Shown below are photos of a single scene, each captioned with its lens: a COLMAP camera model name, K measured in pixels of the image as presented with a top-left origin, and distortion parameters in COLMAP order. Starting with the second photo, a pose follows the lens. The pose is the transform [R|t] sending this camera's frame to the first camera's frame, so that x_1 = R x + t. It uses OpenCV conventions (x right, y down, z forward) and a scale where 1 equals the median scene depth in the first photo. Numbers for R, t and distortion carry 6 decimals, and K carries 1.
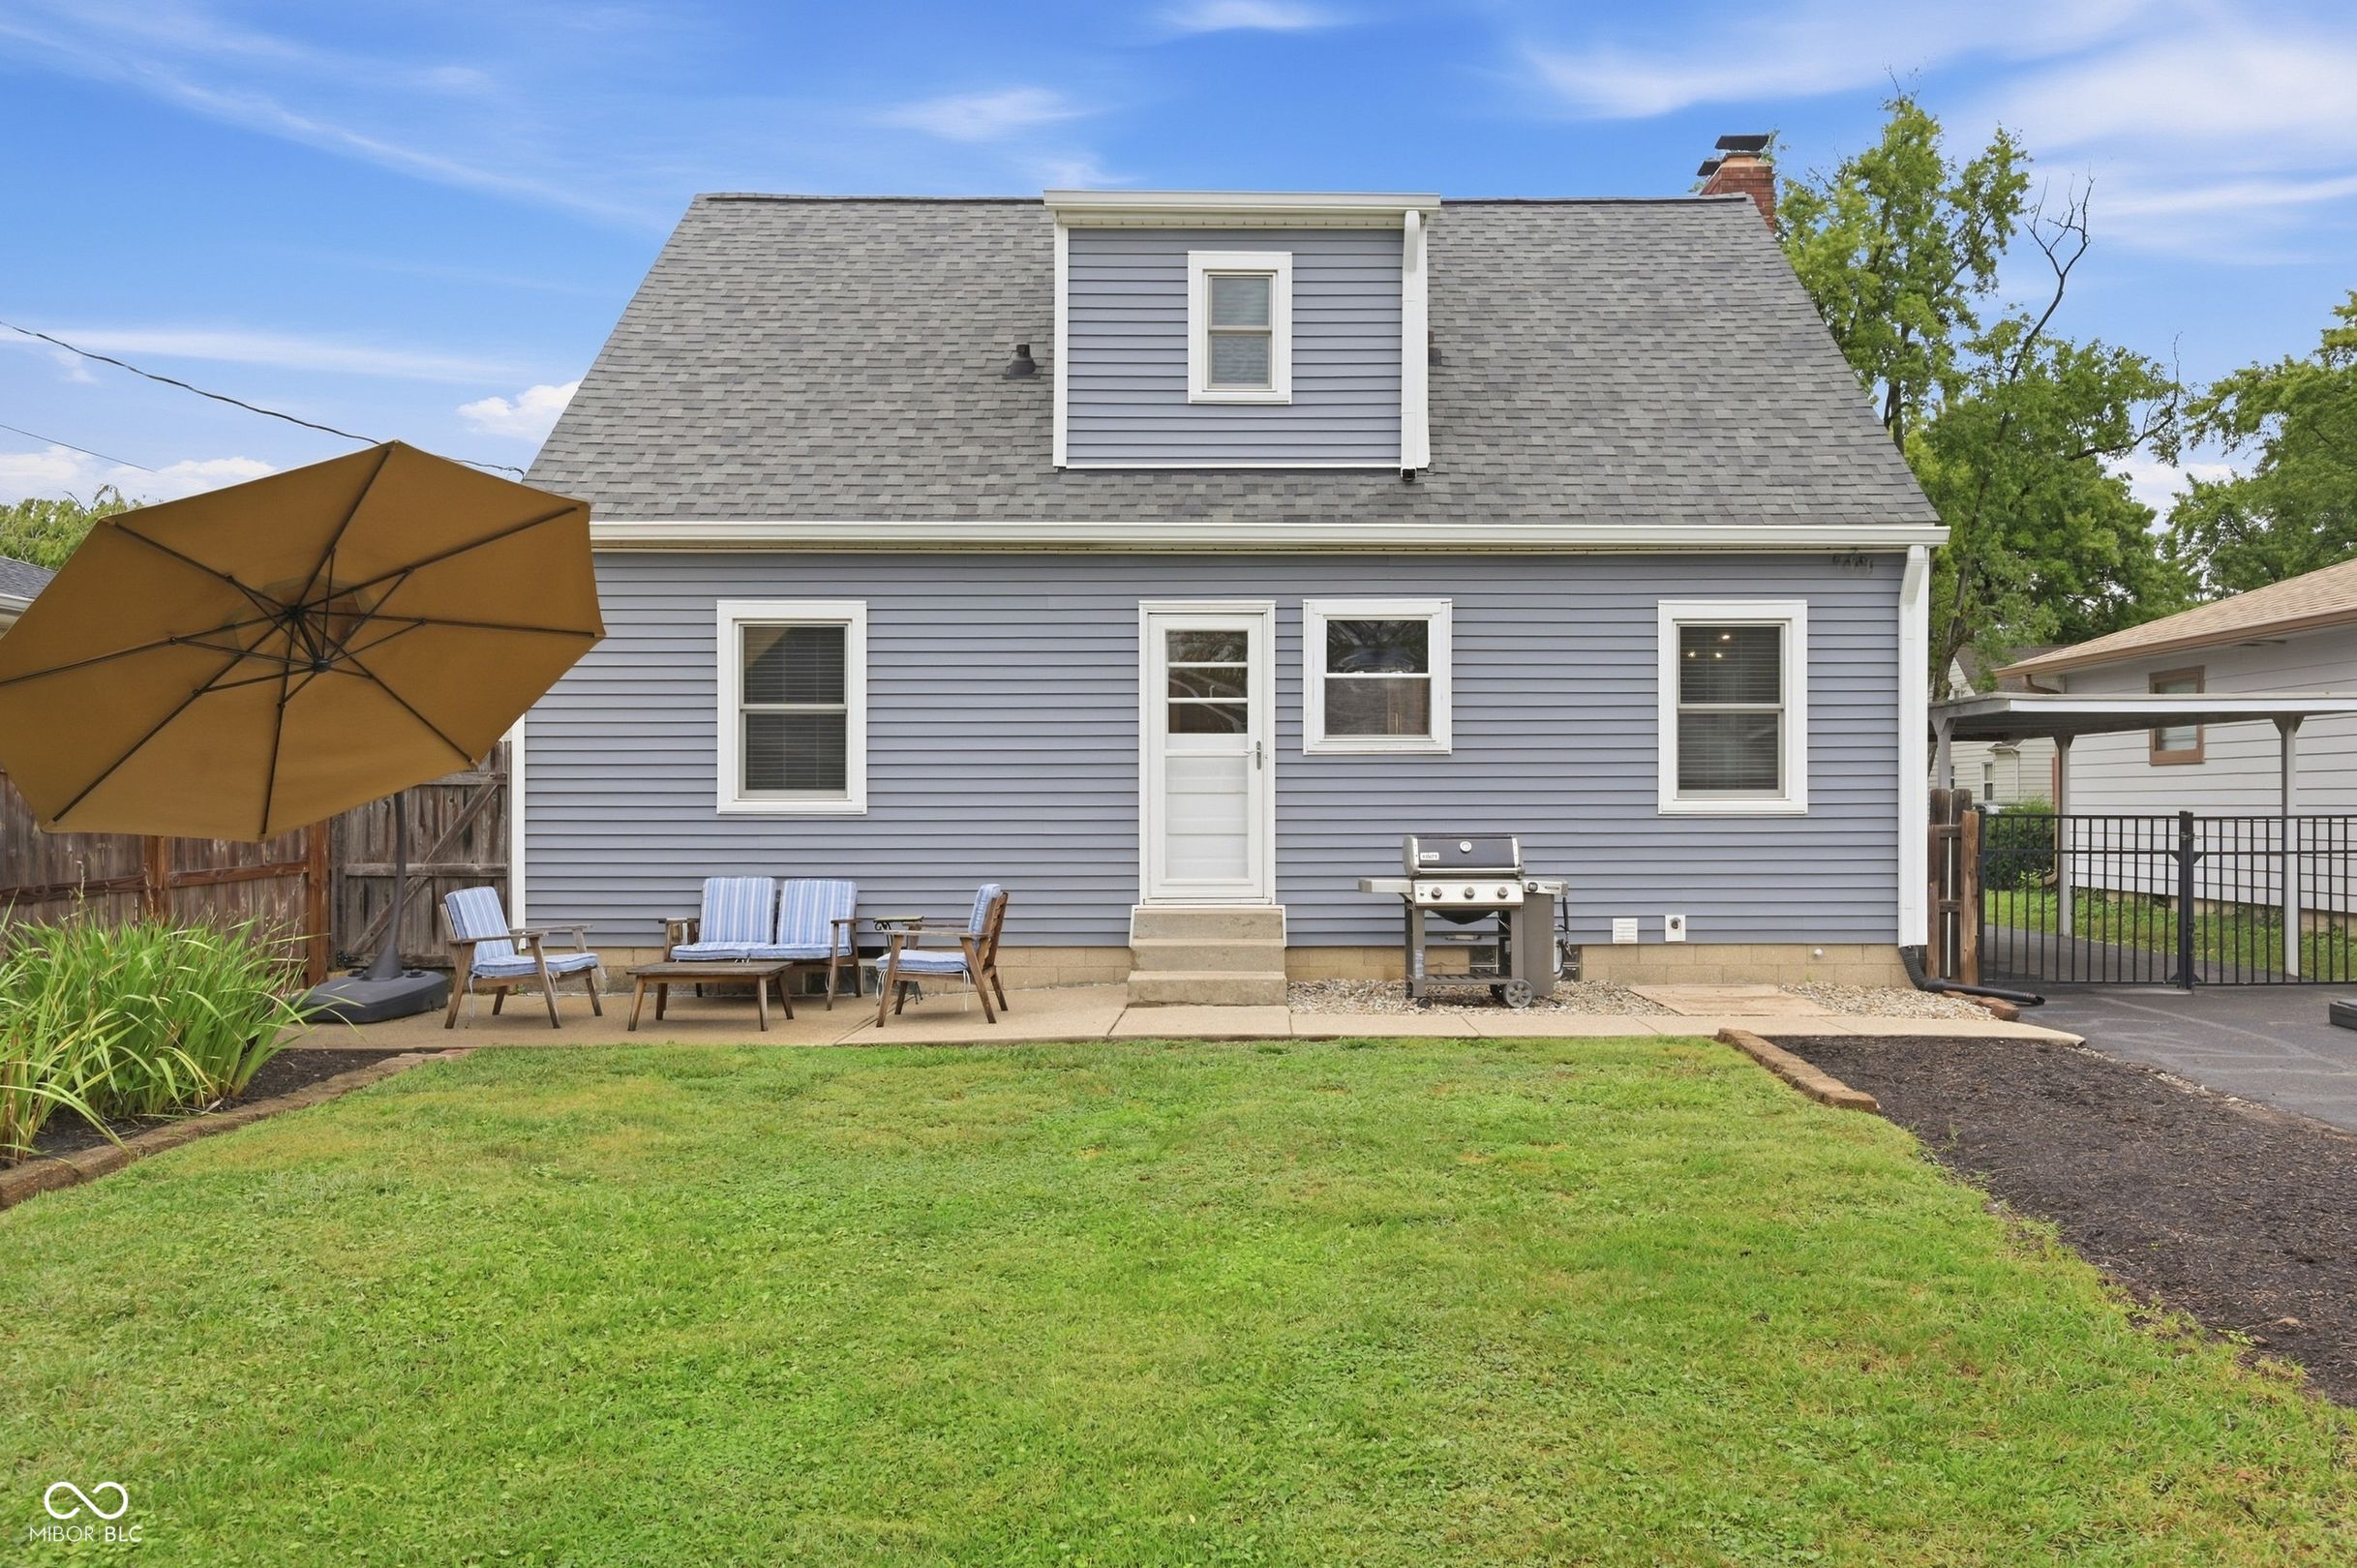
lens RADIAL K [[1524.7, 0, 1178.5], [0, 1524.7, 784.0], [0, 0, 1]] dist [-0.004184, -0.000311]
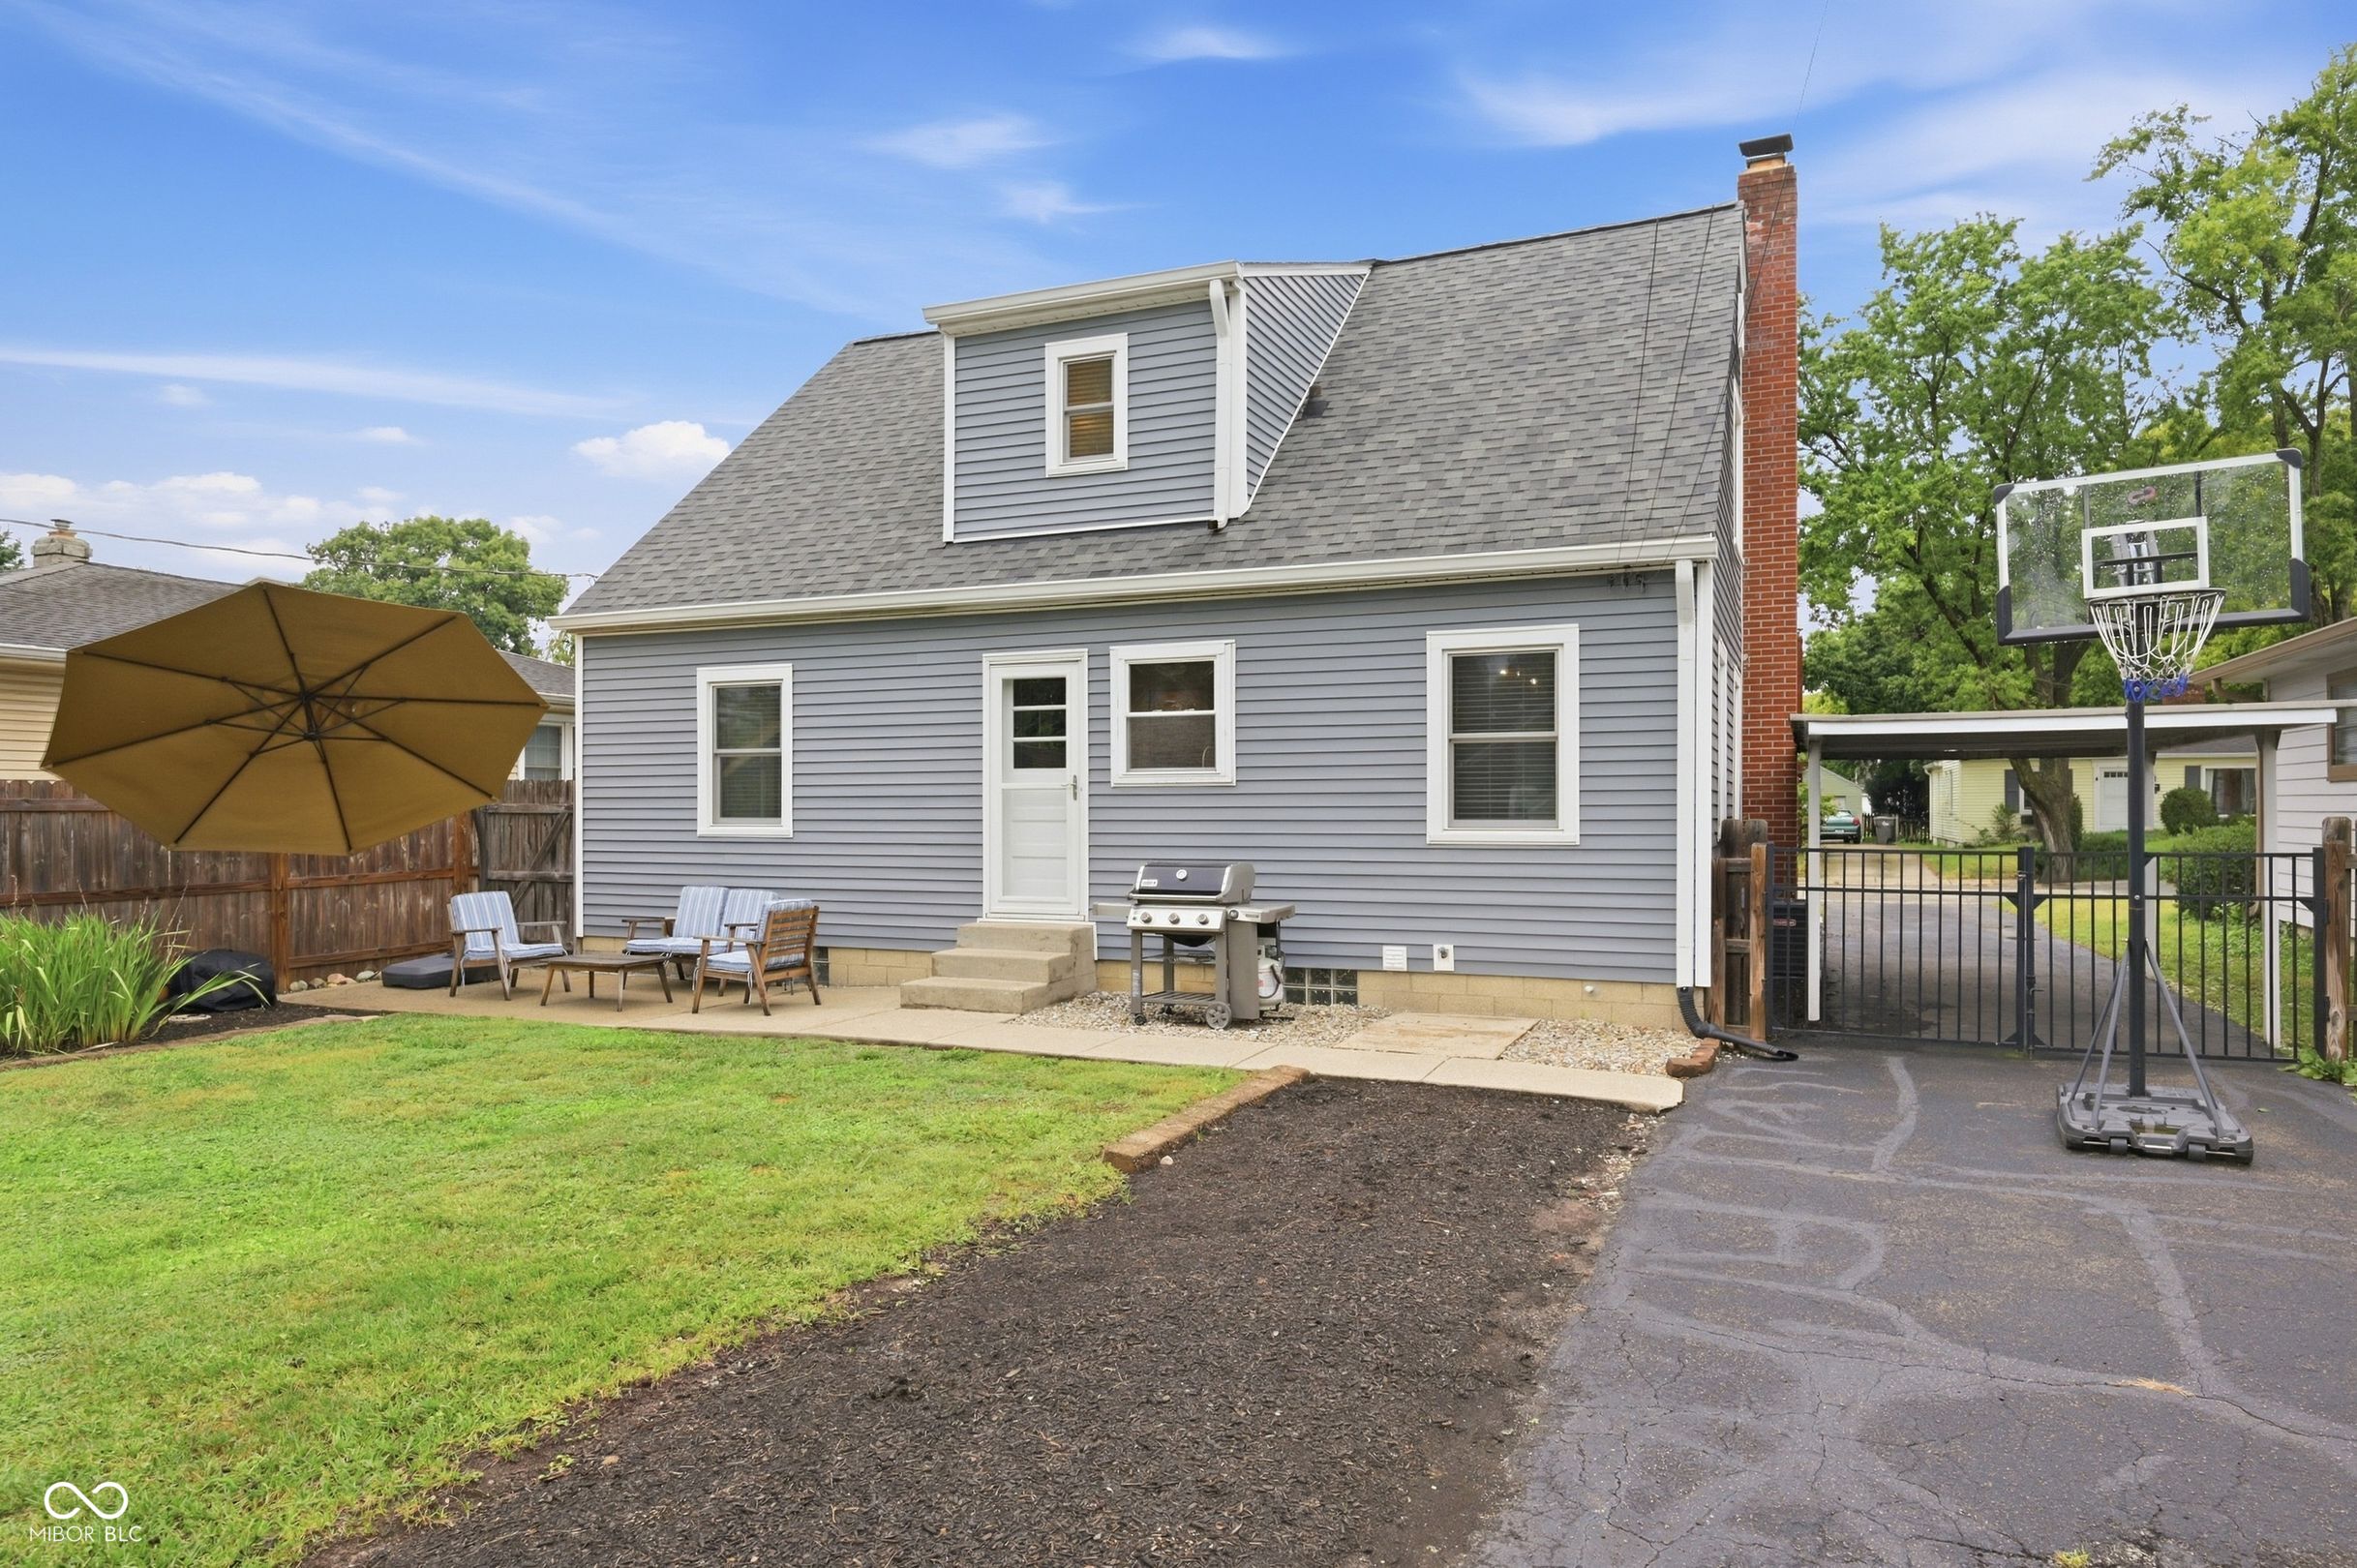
lens RADIAL K [[1292.2, 0, 1178.5], [0, 1292.2, 784.0], [0, 0, 1]] dist [-0.000905, 0.000214]
pose [[0.932957, -0.007292, -0.359914, 0.465933], [0.004952, 0.999960, -0.007423, -0.014022], [0.359954, 0.005143, 0.932956, 0.142672]]
